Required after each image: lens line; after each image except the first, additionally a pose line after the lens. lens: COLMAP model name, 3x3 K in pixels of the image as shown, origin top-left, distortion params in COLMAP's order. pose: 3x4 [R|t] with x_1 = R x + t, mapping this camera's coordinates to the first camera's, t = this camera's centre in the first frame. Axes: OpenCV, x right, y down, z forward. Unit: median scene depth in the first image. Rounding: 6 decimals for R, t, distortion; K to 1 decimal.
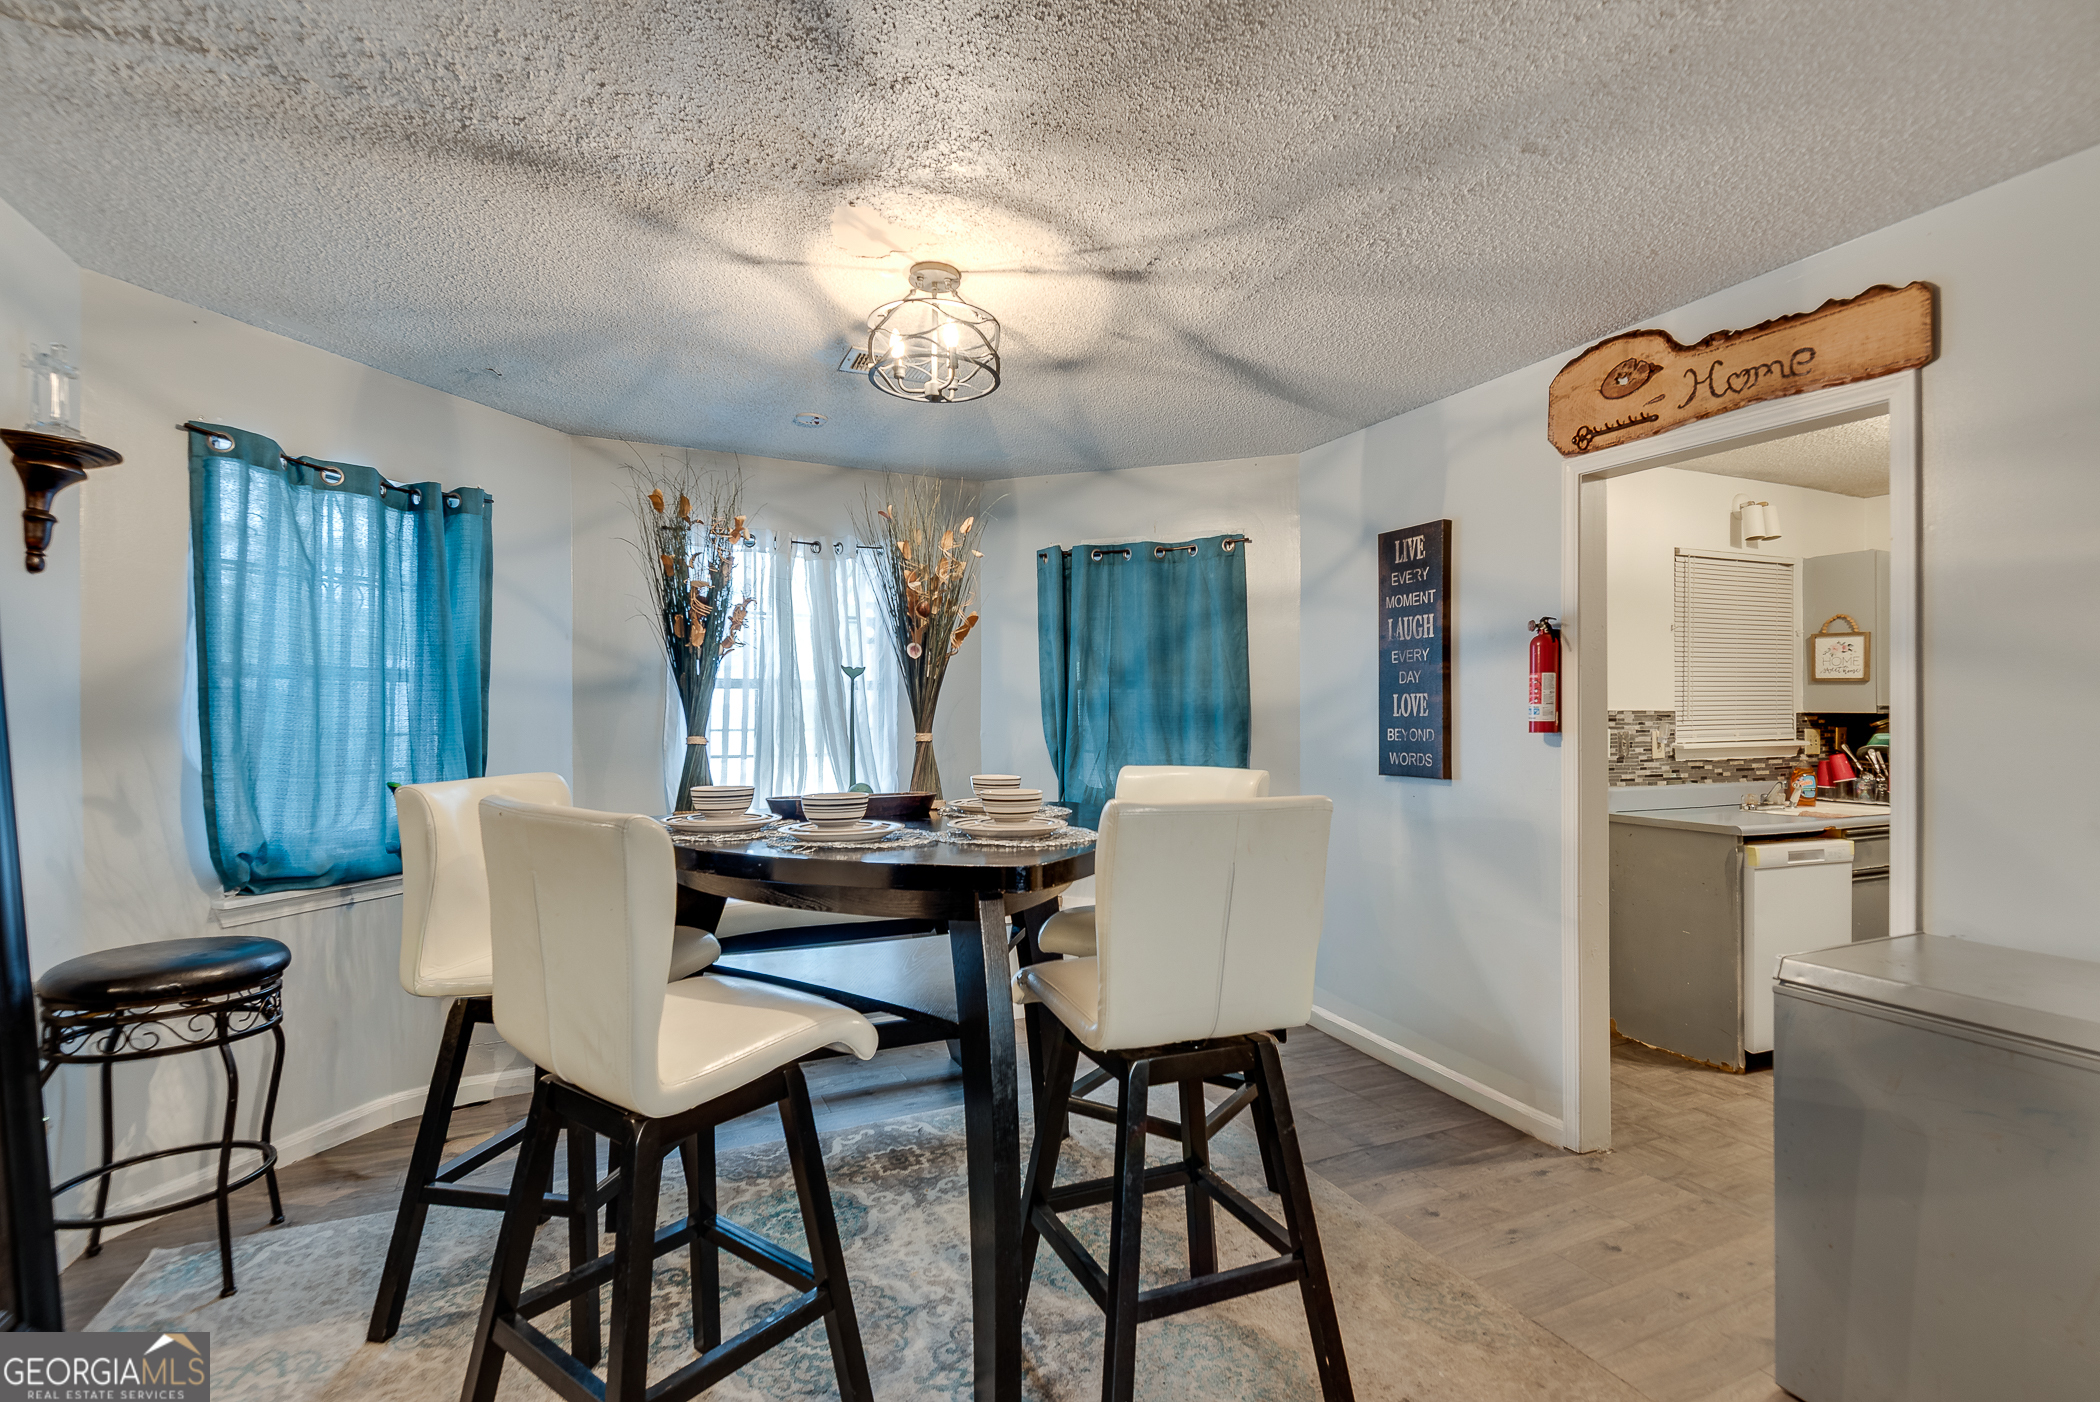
lens RADIAL K [[960.9, 0, 1050.6], [0, 960.9, 709.1], [0, 0, 1]] dist [0.043214, -0.031562]
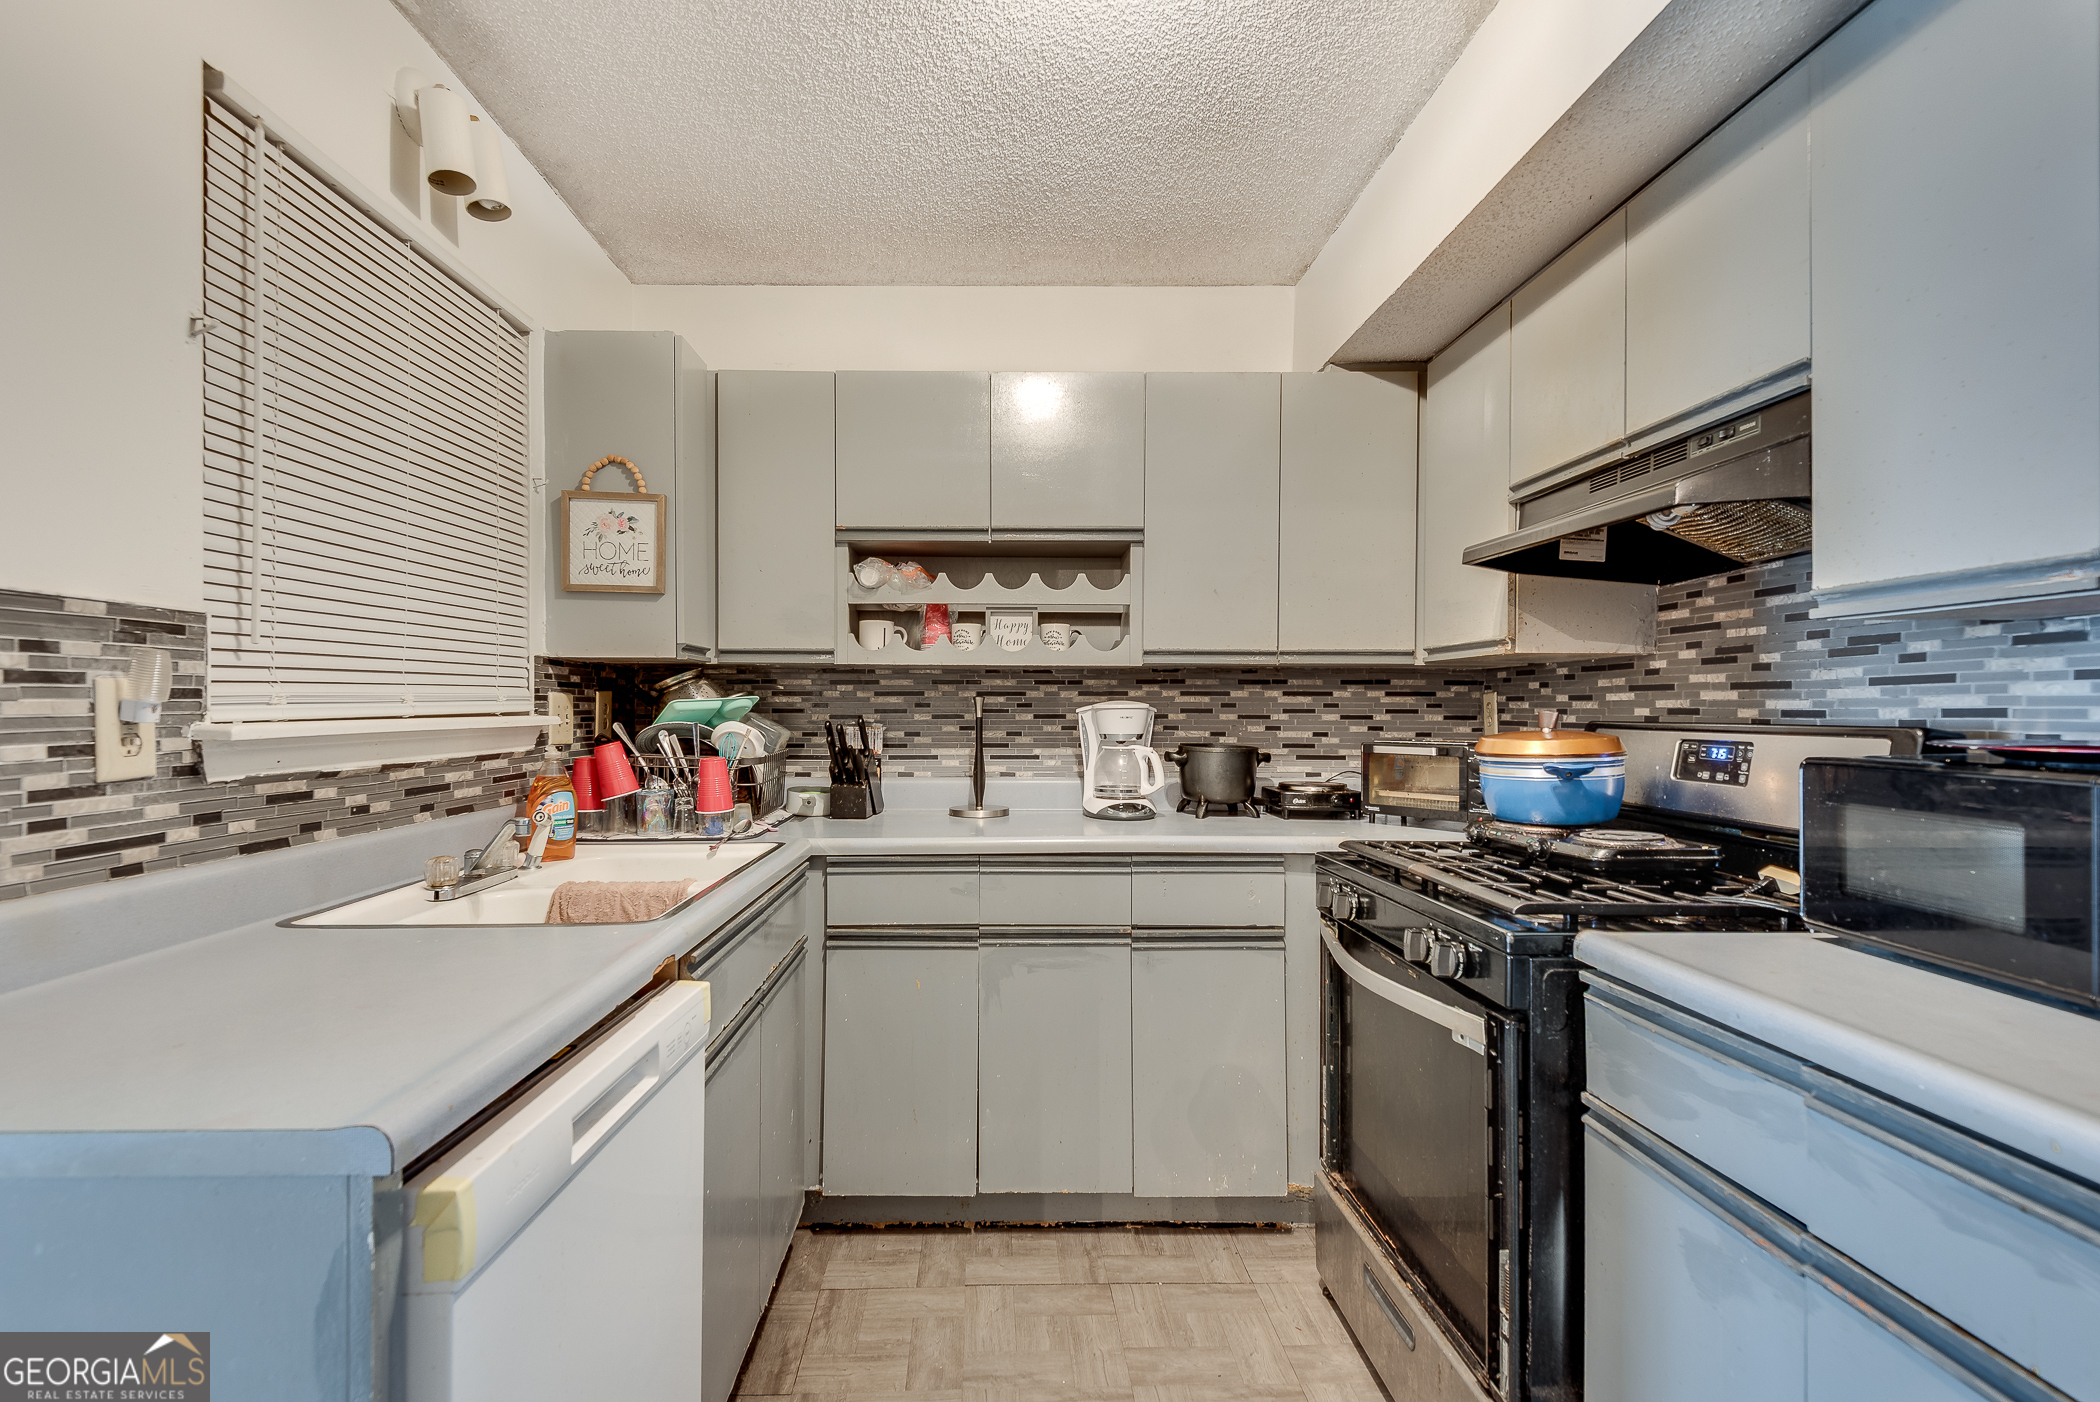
lens RADIAL K [[981.0, 0, 1006.2], [0, 981.0, 704.0], [0, 0, 1]] dist [0.048016, -0.033327]
pose [[0.418155, 0.001713, 0.908374, 0.454456], [-0.000602, 0.999999, -0.001609, 0.028675], [-0.908375, 0.000125, 0.418156, 0.632122]]
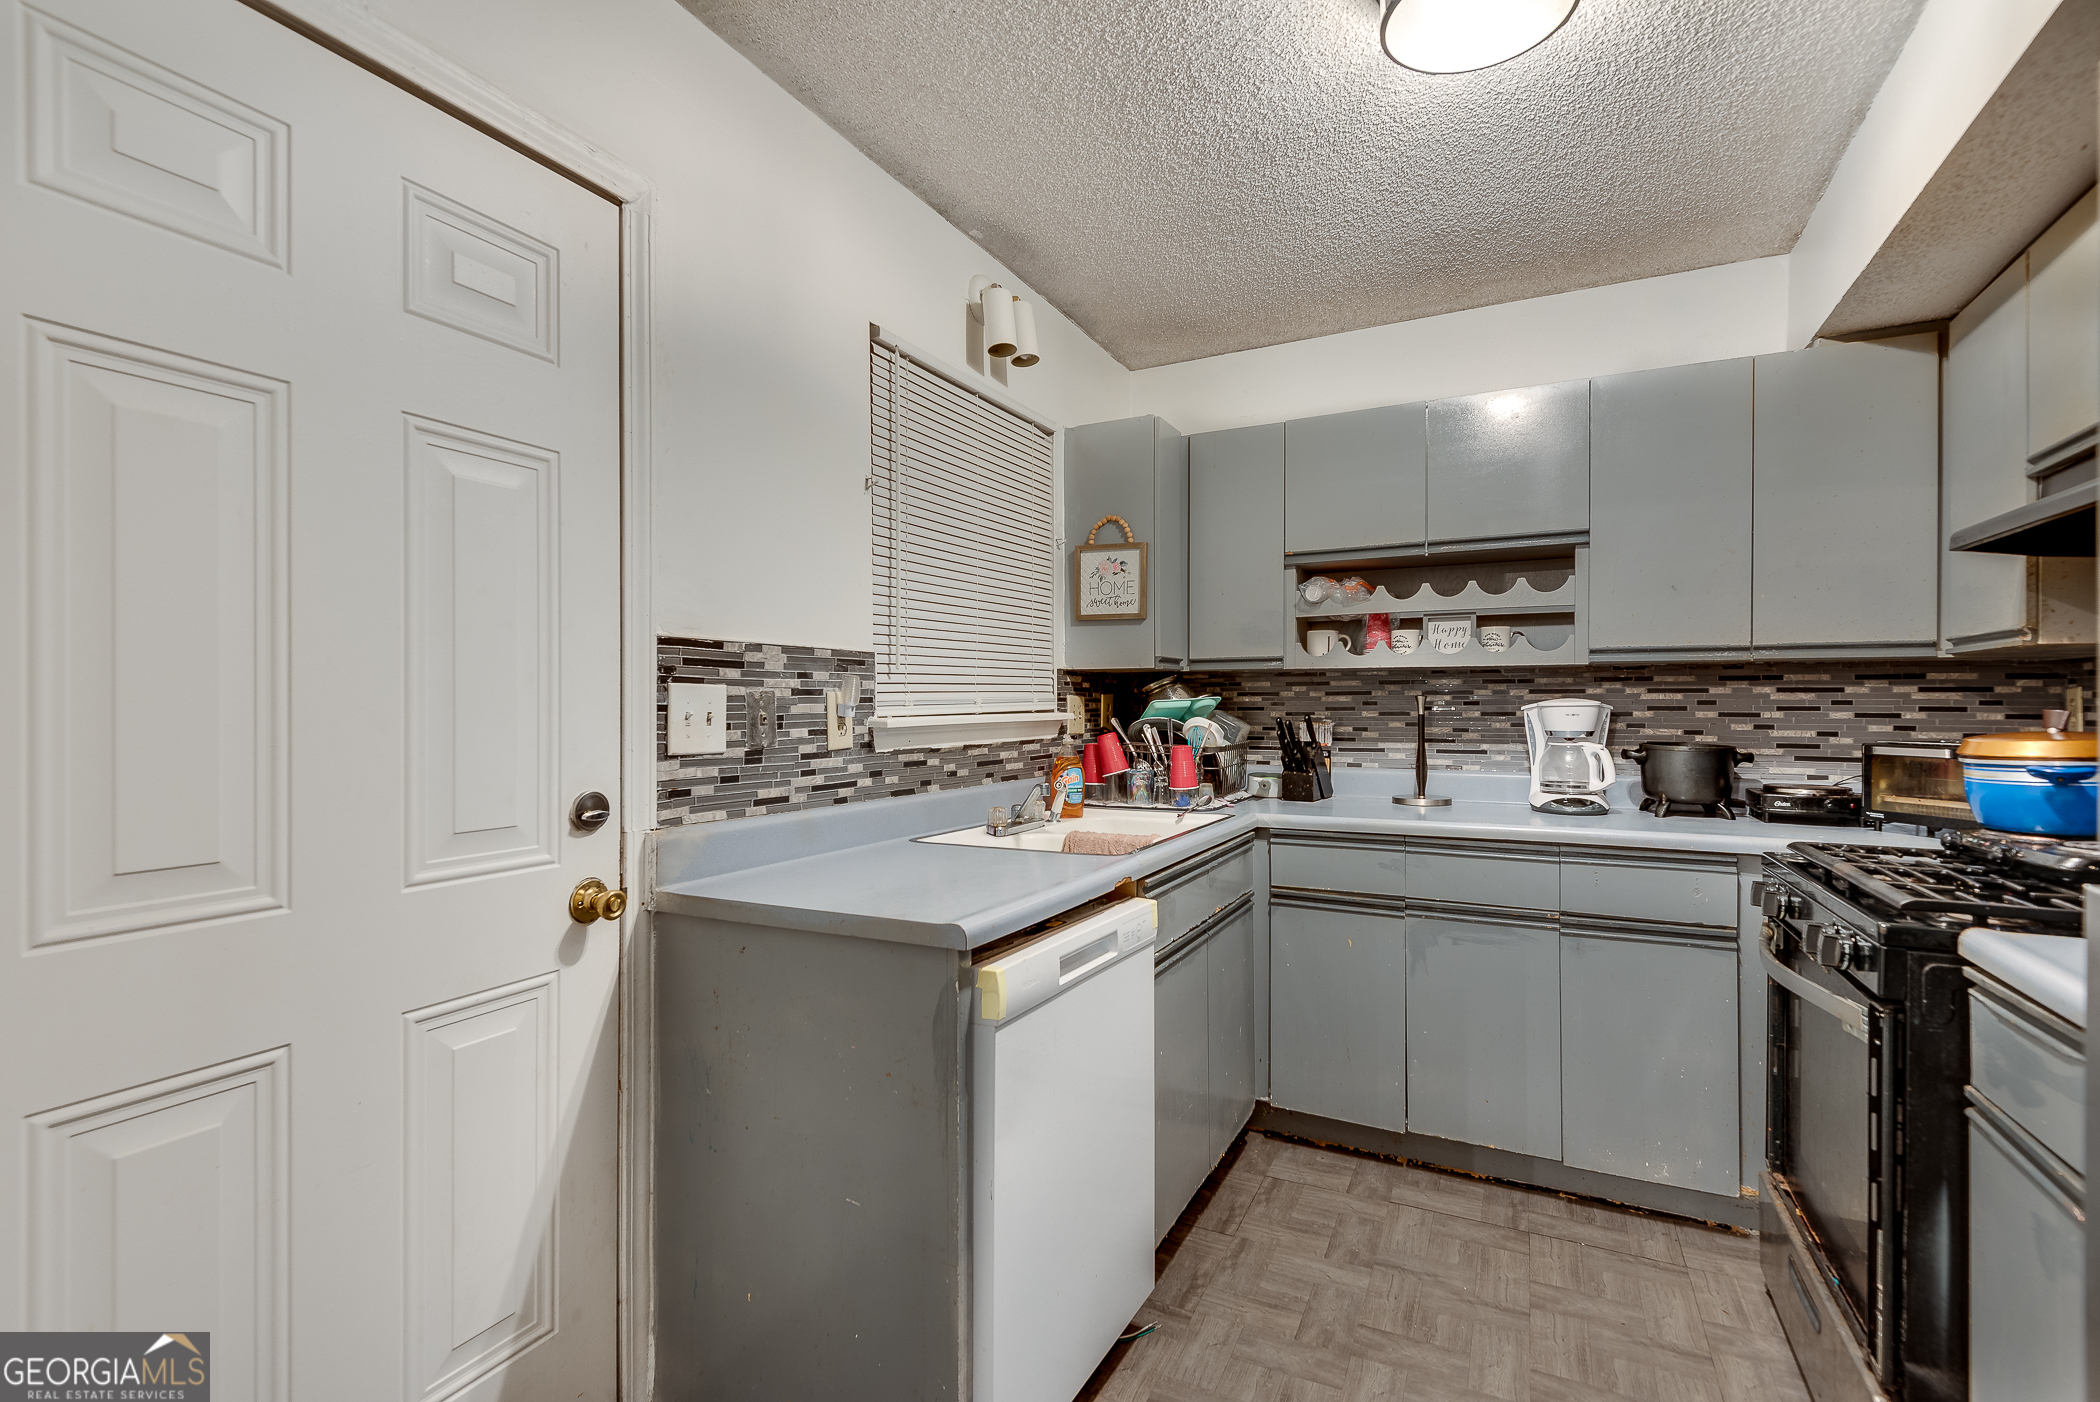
lens RADIAL K [[960.9, 0, 1050.6], [0, 960.9, 709.1], [0, 0, 1]] dist [0.043214, -0.031562]
pose [[0.787252, -0.007039, 0.616591, 0.396285], [0.003202, 0.999968, 0.007327, 0.026641], [-0.616623, -0.003794, 0.787249, 0.538099]]
